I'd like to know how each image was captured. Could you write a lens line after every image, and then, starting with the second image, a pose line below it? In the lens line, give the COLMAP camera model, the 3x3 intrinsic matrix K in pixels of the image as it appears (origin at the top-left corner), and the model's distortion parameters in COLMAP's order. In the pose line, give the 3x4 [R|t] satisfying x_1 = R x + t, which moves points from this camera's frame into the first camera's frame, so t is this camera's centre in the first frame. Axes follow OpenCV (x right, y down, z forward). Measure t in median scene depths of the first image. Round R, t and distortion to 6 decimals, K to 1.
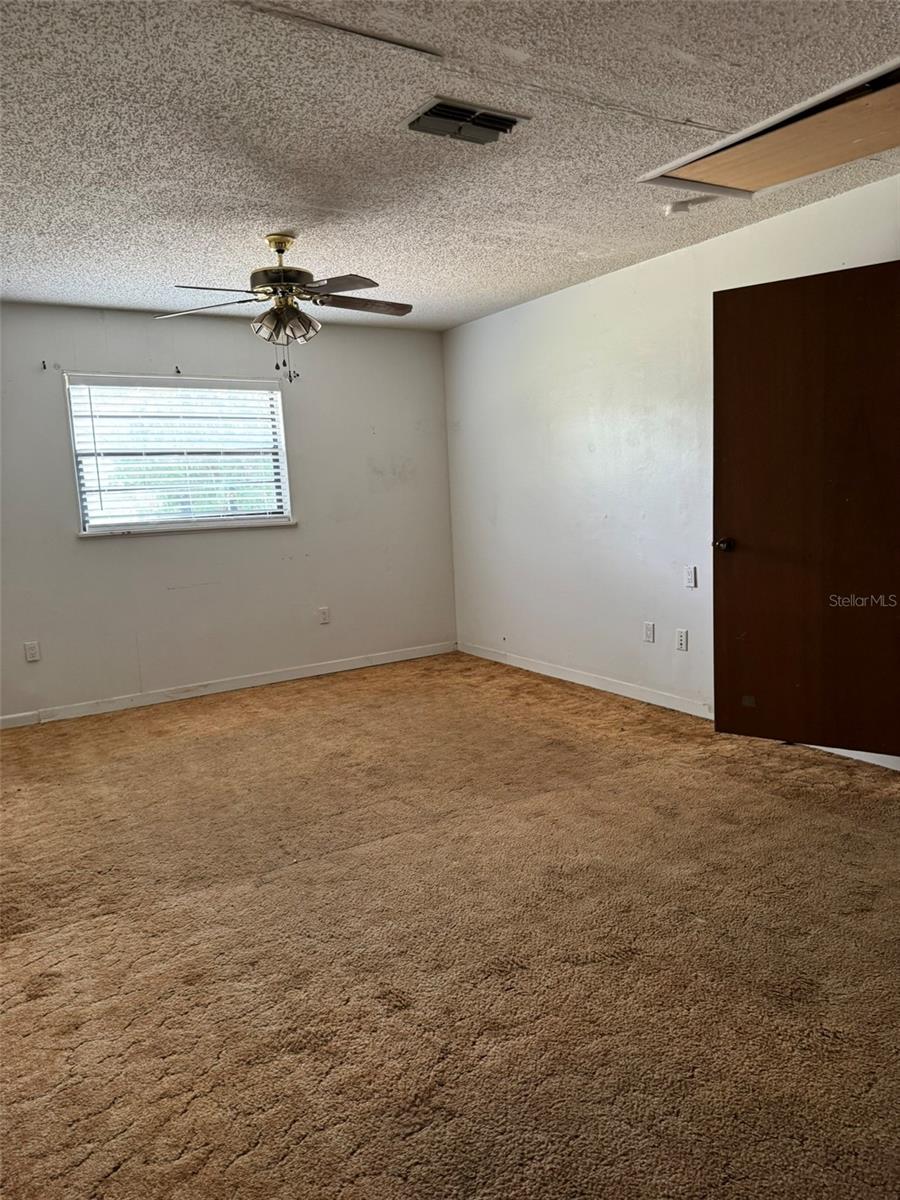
lens RADIAL K [[844.7, 0, 446.3], [0, 844.7, 597.5], [0, 0, 1]] dist [0.068781, -0.086932]
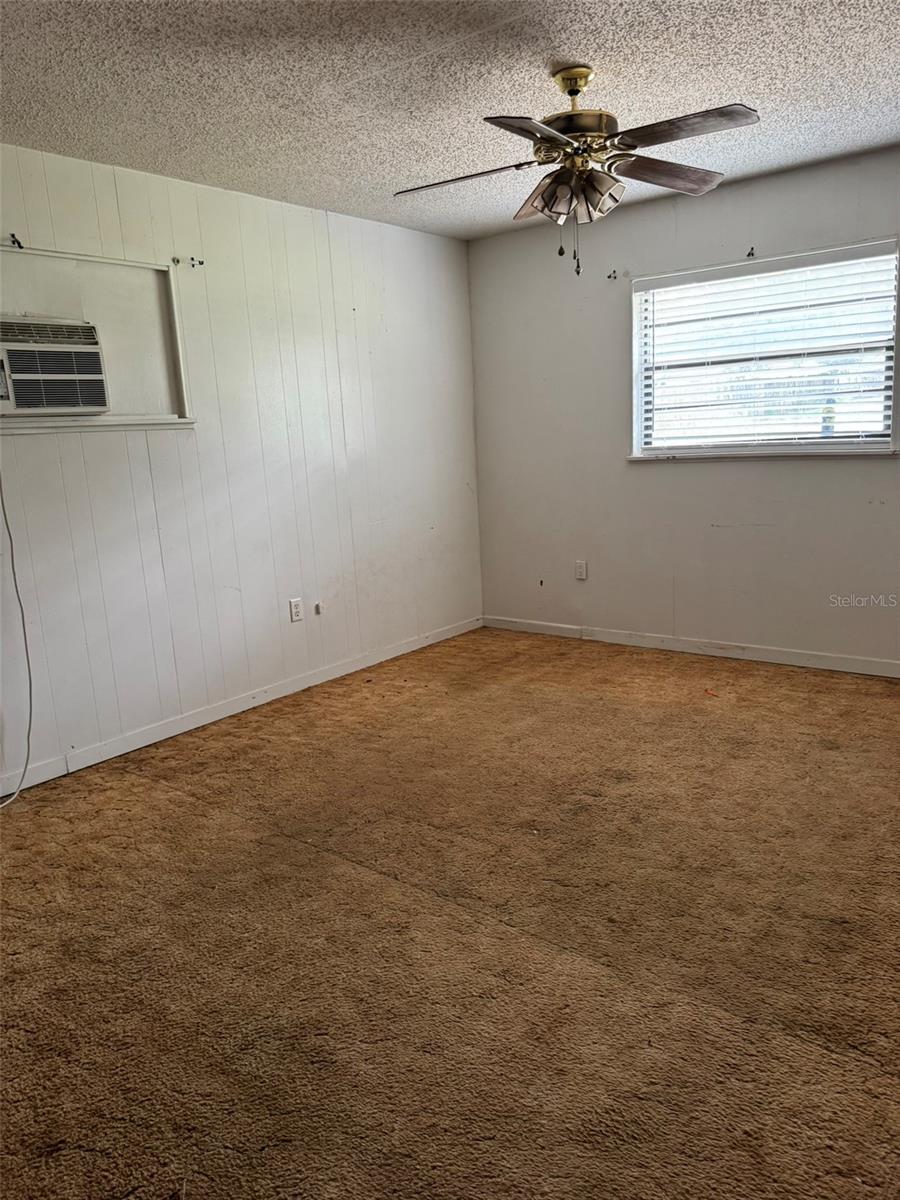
lens RADIAL K [[844.7, 0, 452.0], [0, 844.7, 599.1], [0, 0, 1]] dist [0.068781, -0.086932]
pose [[0.342690, 0.213770, -0.914804, 0.442407], [-0.089564, 0.976765, 0.194698, -0.094897], [0.935169, 0.015212, 0.353874, 0.537449]]
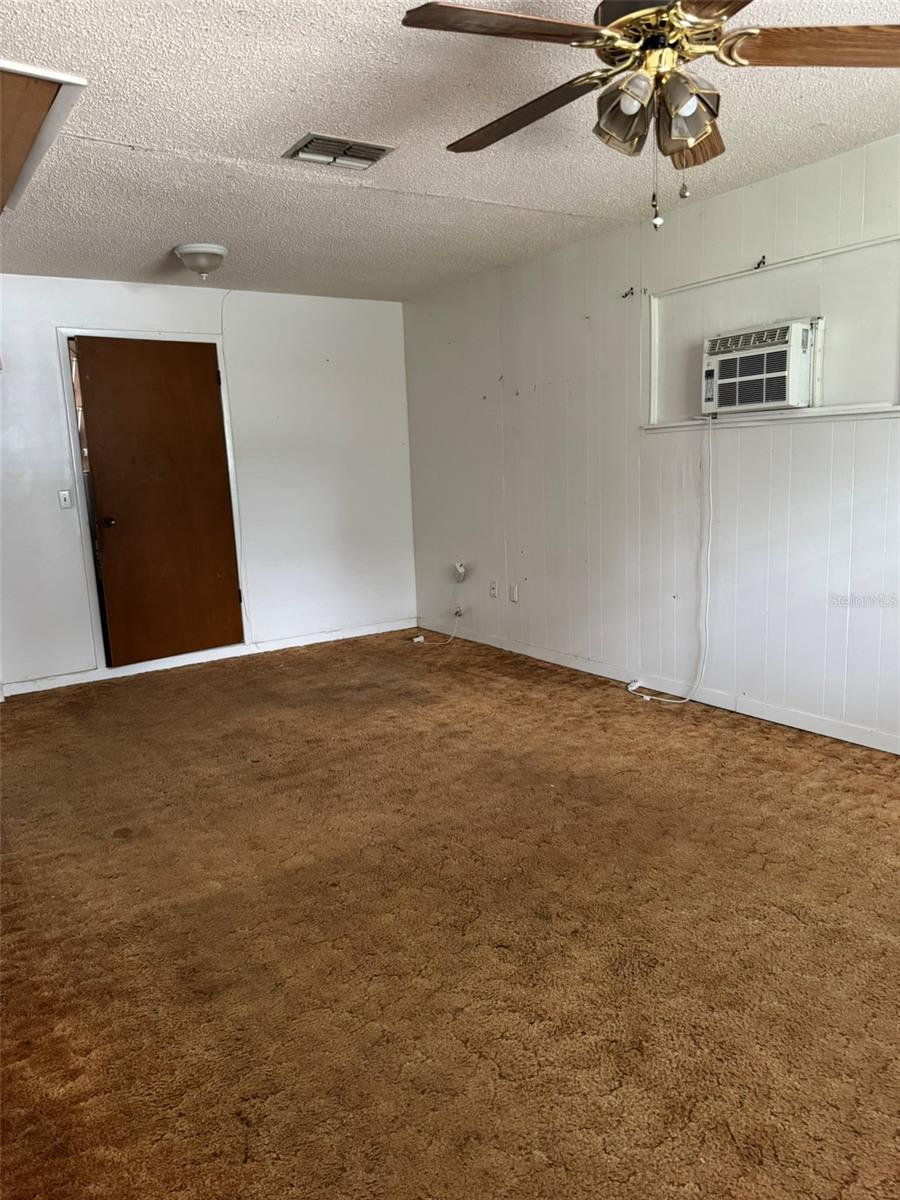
lens RADIAL K [[844.7, 0, 449.7], [0, 844.7, 599.0], [0, 0, 1]] dist [0.068781, -0.086932]
pose [[-0.995181, 0.094402, -0.026529, -0.022358], [0.082235, 0.950829, 0.298598, -0.173386], [0.053413, 0.294977, -0.954010, 1.300442]]
